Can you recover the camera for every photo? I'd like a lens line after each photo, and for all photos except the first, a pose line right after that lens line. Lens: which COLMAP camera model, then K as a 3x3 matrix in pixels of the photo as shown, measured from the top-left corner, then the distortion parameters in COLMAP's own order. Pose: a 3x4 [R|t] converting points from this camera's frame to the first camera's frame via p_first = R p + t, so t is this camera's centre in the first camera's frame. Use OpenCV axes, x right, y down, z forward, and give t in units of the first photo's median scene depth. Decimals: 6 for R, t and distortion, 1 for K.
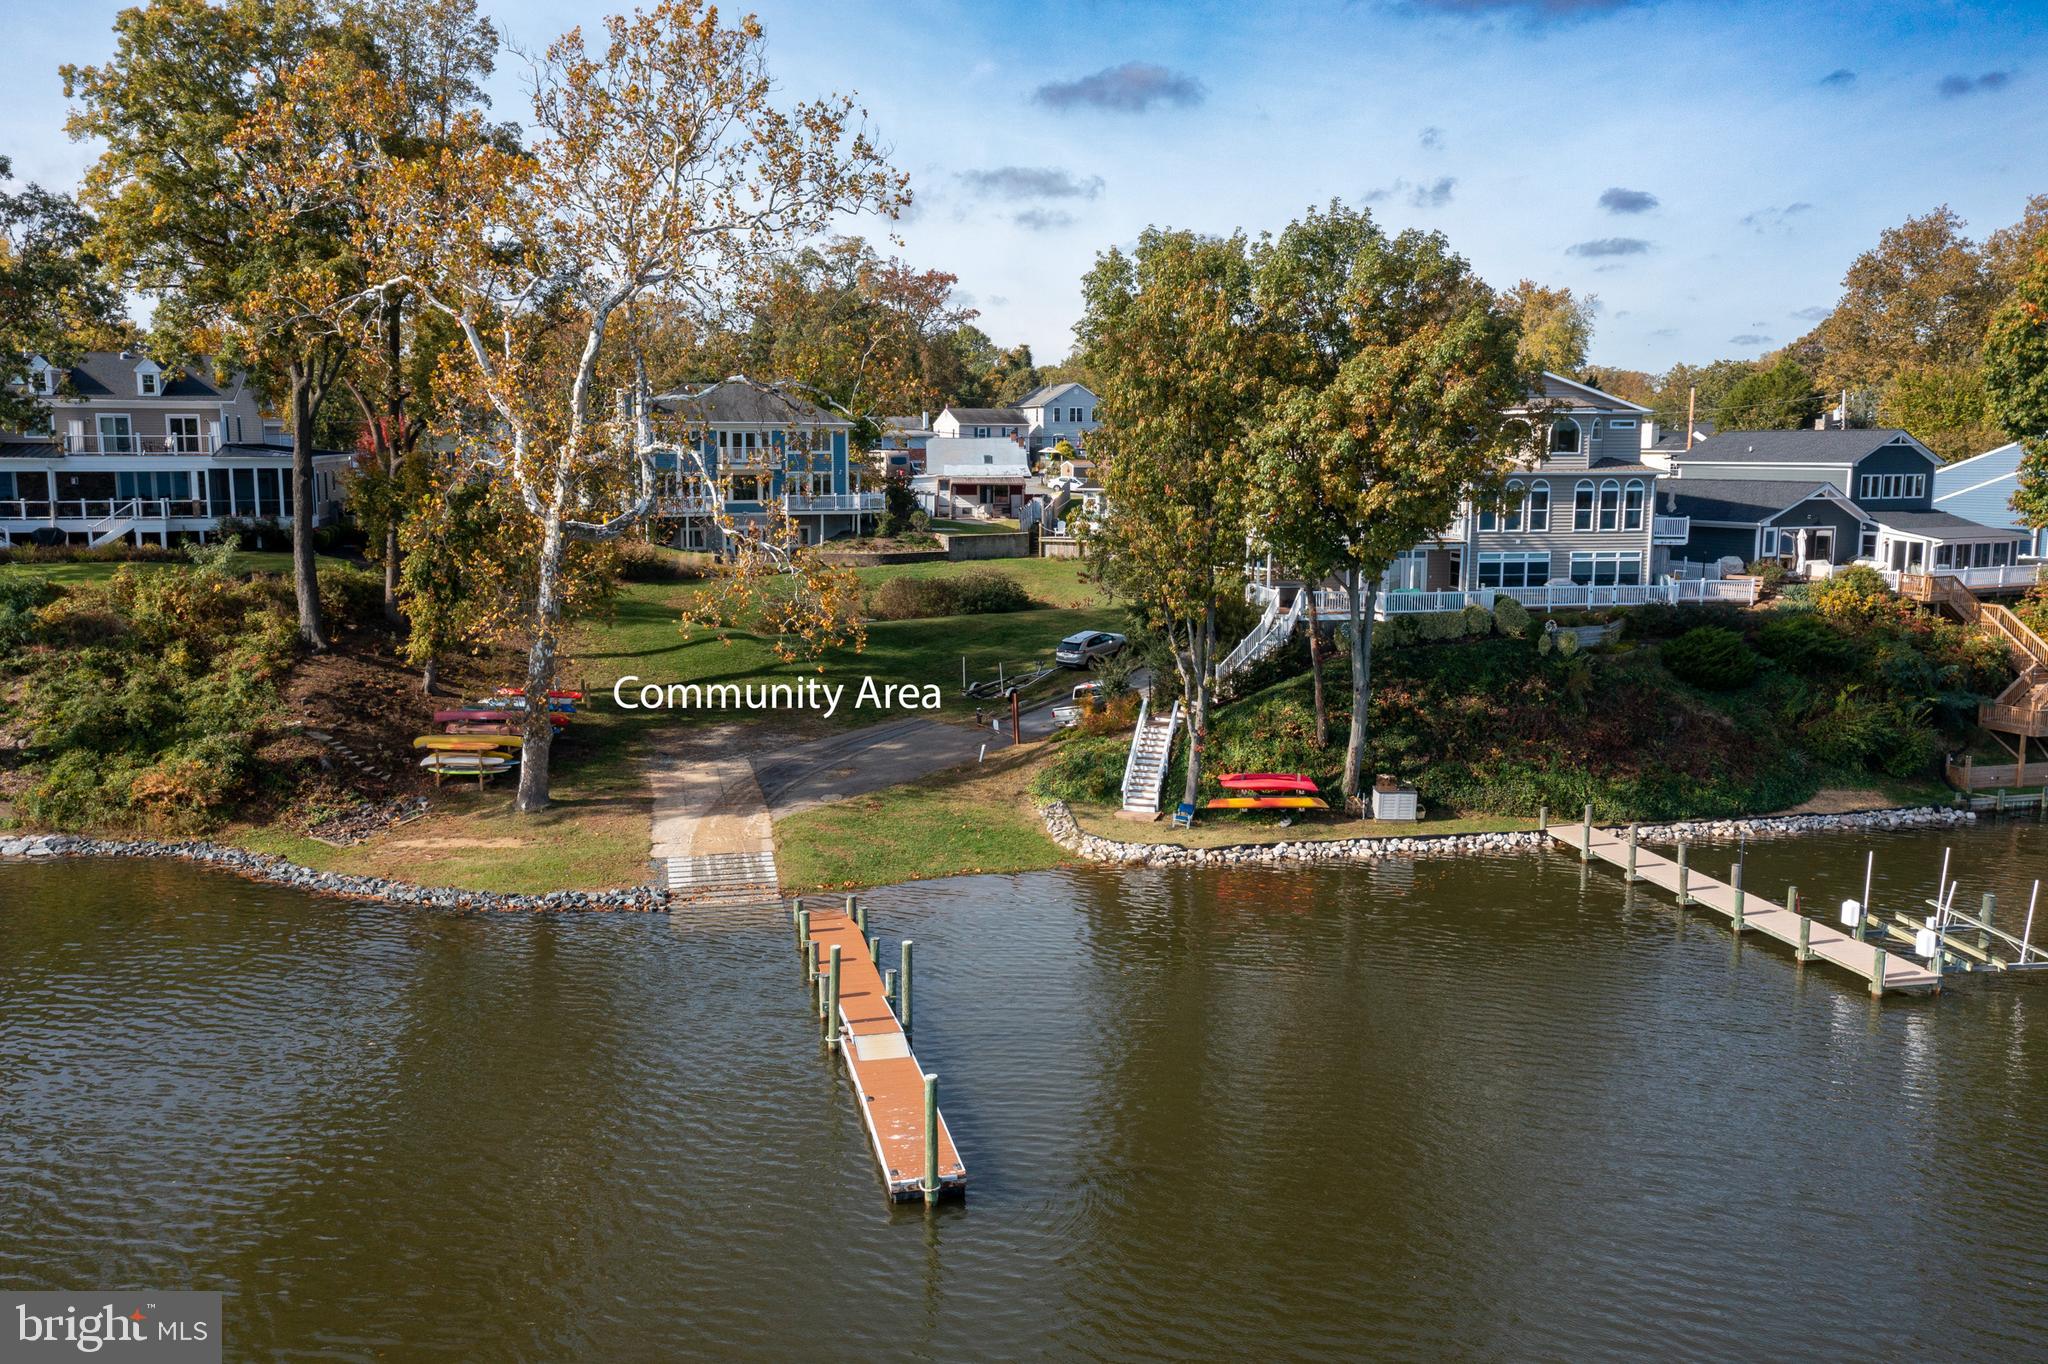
lens RADIAL K [[1630.7, 0, 1024.0], [0, 1630.7, 682.0], [0, 0, 1]] dist [0.002578, -0.003113]
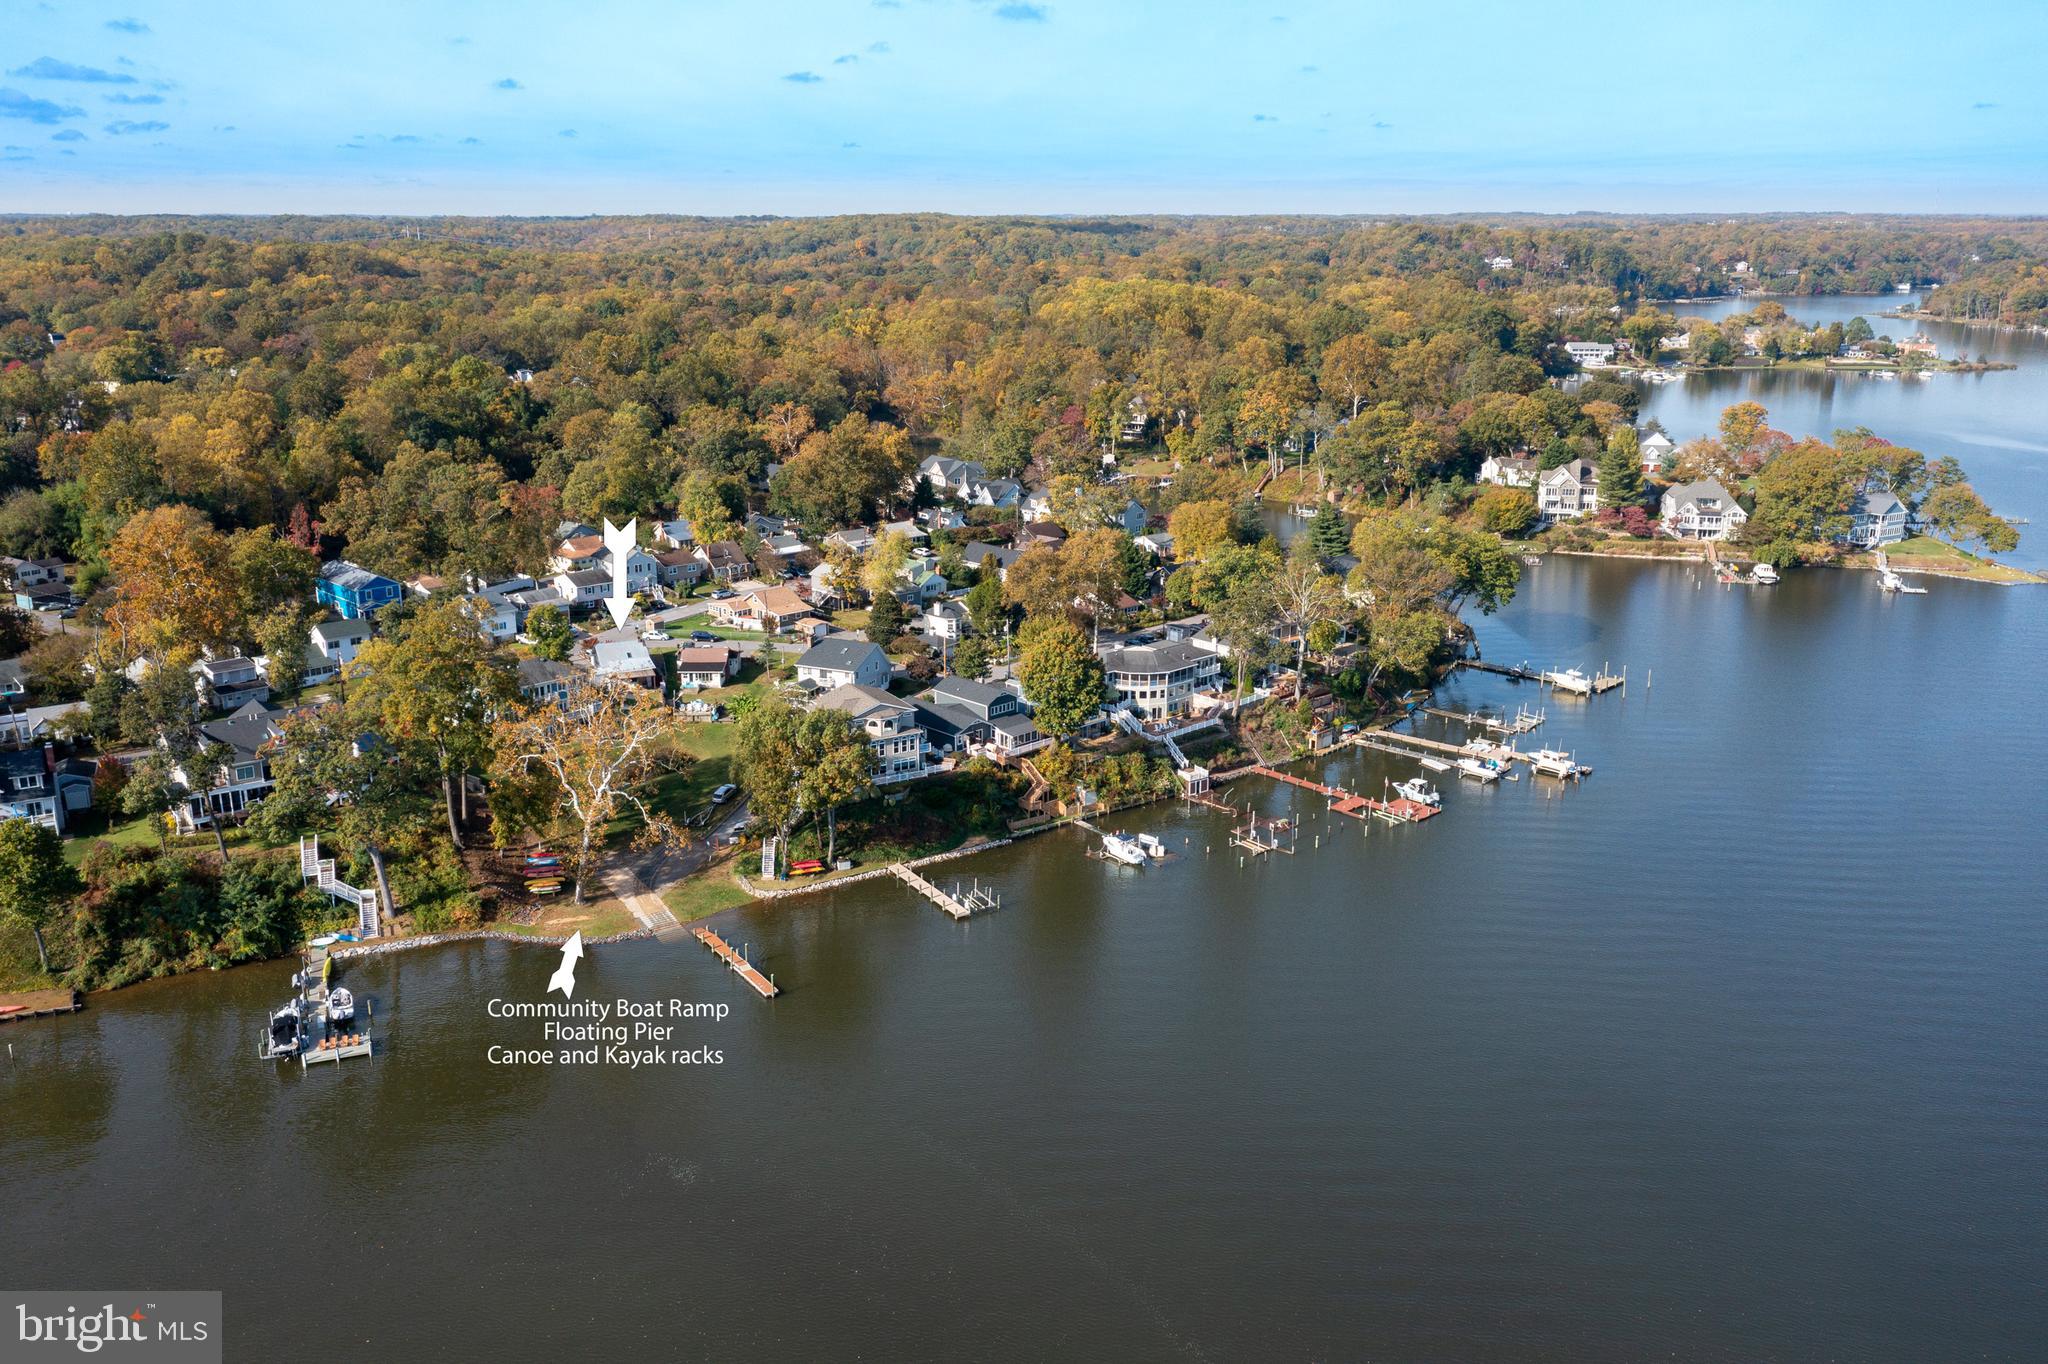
lens RADIAL K [[1655.1, 0, 1024.0], [0, 1655.1, 682.0], [0, 0, 1]] dist [-0.024202, -0.001658]
pose [[0.935009, -0.097617, 0.340924, -0.531326], [0.051345, 0.988502, 0.142222, -0.736479], [-0.350888, -0.115474, 0.929271, -2.173499]]
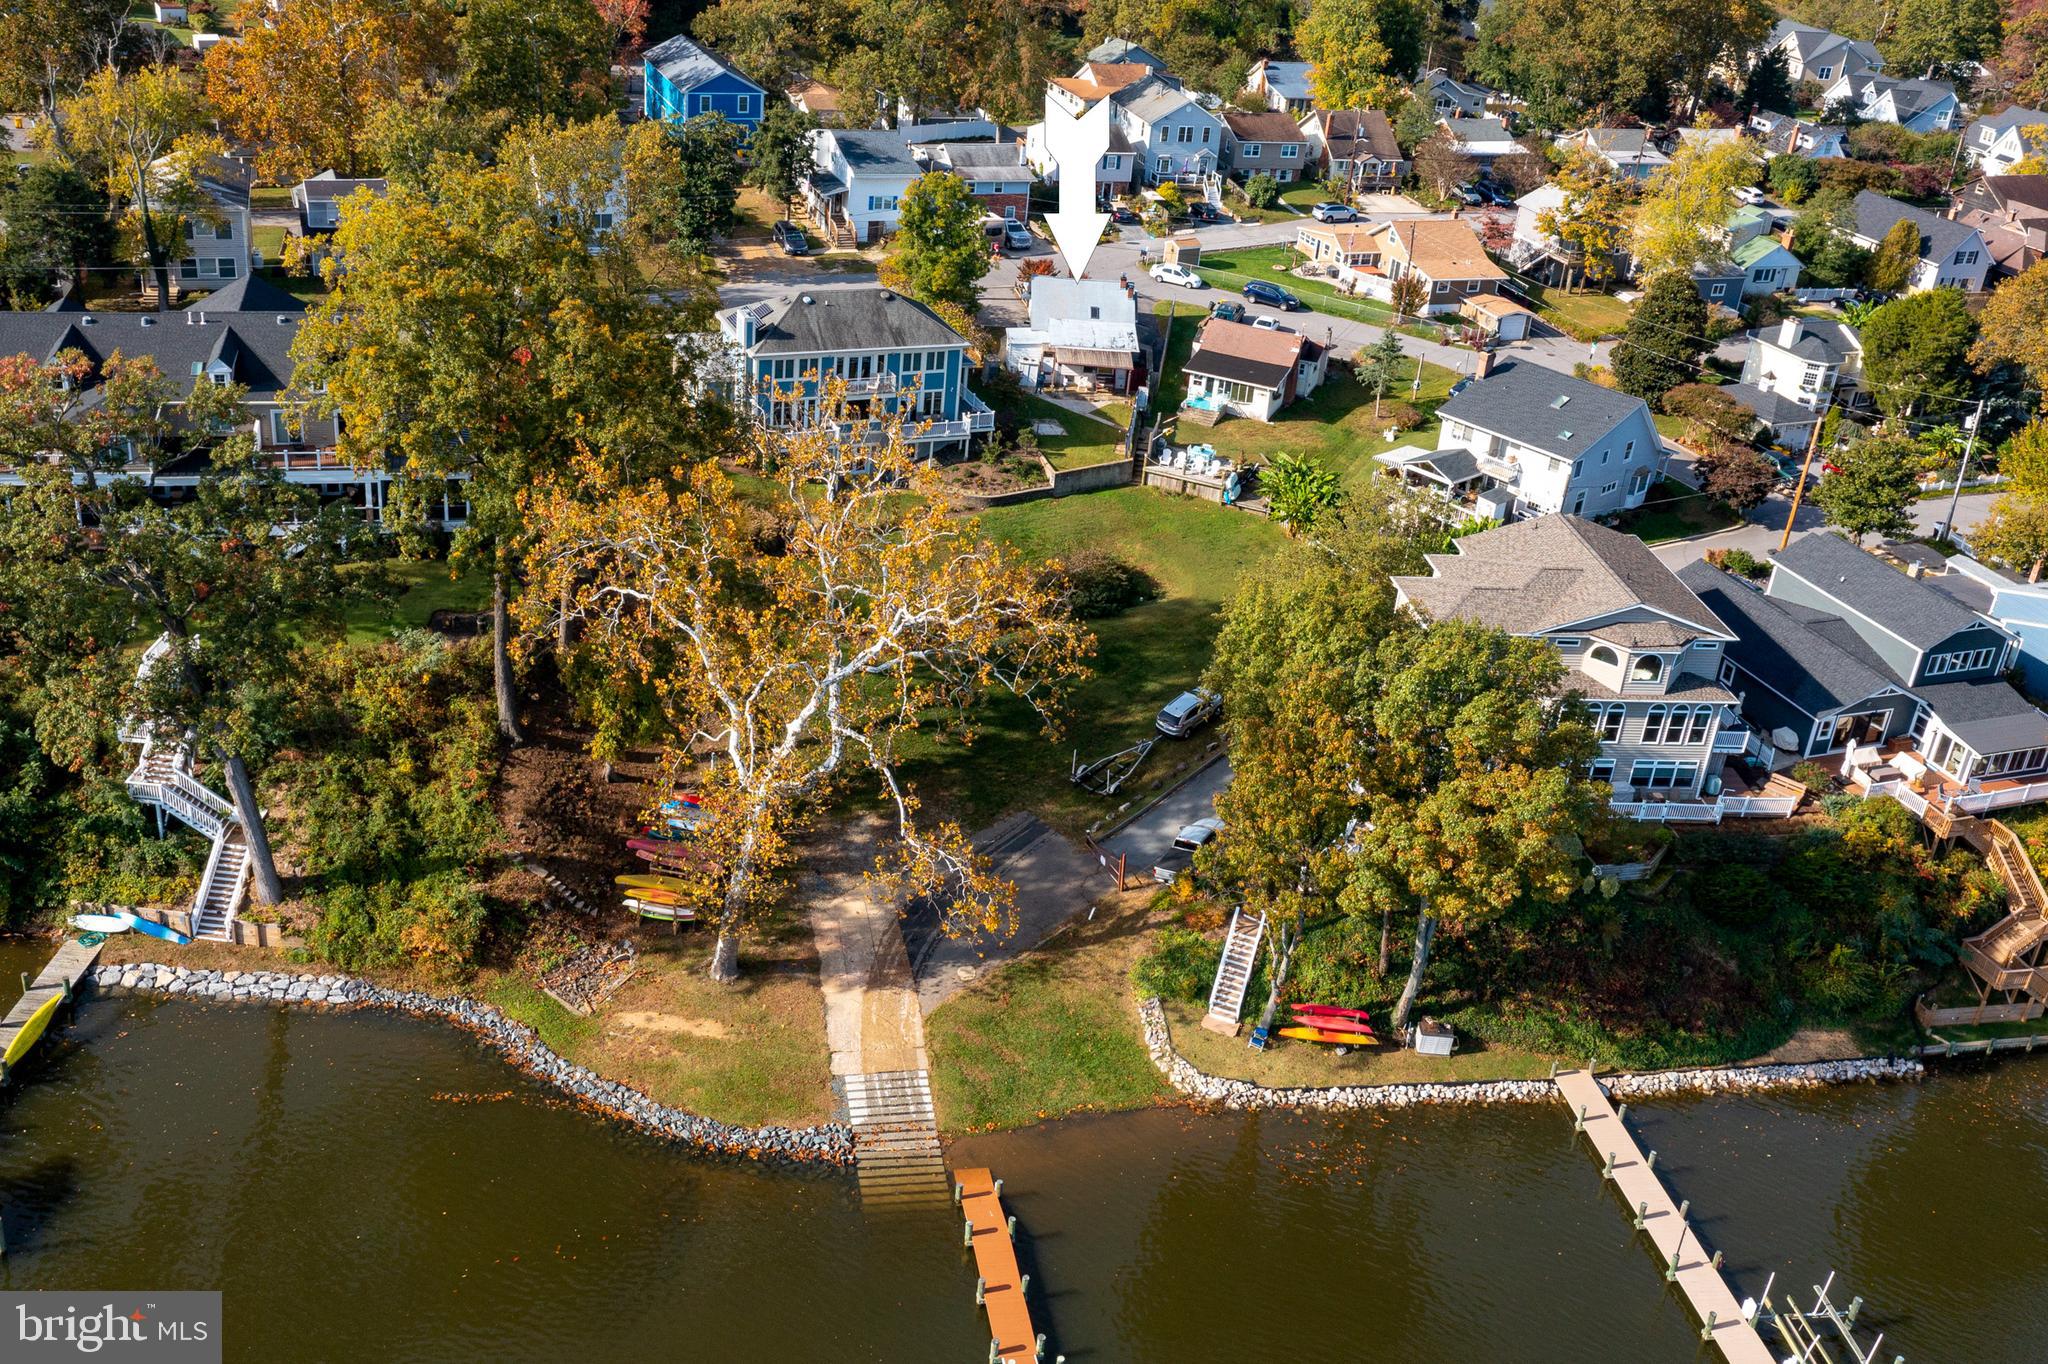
lens RADIAL K [[1917.9, 0, 982.9], [0, 1917.9, 596.7], [0, 0, 1]] dist [-0.005253, 0.012663]
pose [[0.995563, 0.093121, -0.013537, -0.112598], [-0.084864, 0.950665, 0.298386, -0.612066], [0.040656, -0.295913, 0.954349, -0.261247]]
